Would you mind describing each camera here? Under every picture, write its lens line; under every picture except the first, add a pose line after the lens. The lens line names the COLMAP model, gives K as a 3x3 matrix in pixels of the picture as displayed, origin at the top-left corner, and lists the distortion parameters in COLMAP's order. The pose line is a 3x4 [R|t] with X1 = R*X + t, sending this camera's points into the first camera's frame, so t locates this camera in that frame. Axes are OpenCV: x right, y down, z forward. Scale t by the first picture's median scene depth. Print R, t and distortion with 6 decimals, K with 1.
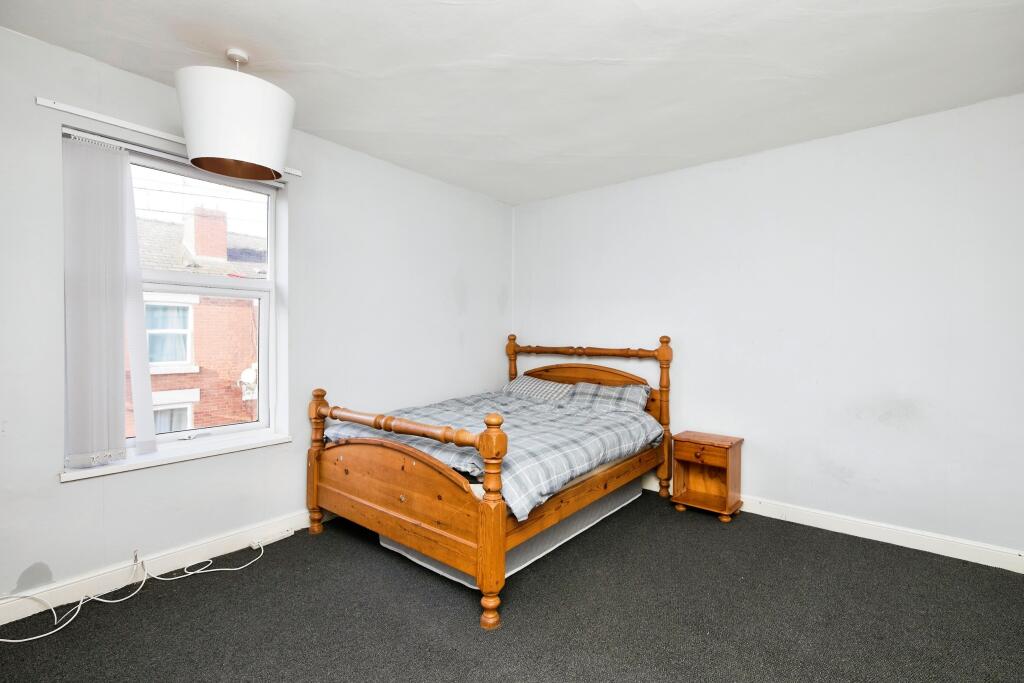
lens RADIAL K [[472.0, 0, 545.0], [0, 472.0, 337.4], [0, 0, 1]] dist [0.000432, 0.000527]
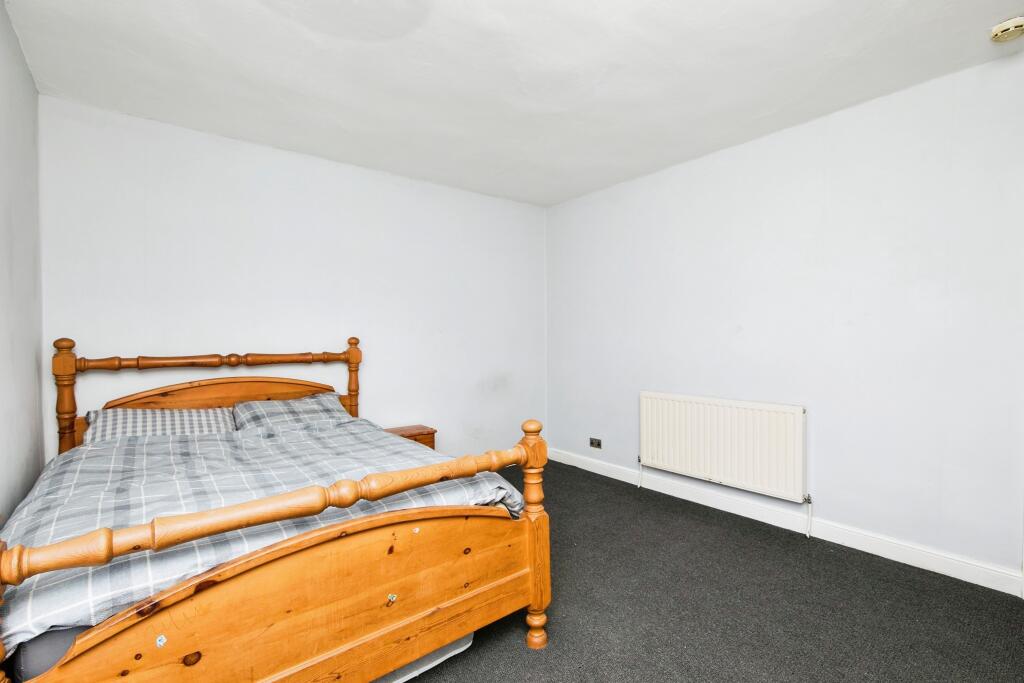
lens RADIAL K [[472.0, 0, 512.8], [0, 472.0, 337.3], [0, 0, 1]] dist [0.000432, 0.000527]
pose [[0.226267, -0.011077, 0.974002, -0.597467], [0.012653, 0.999884, 0.008432, -0.006624], [-0.973983, 0.010417, 0.226381, 0.476162]]
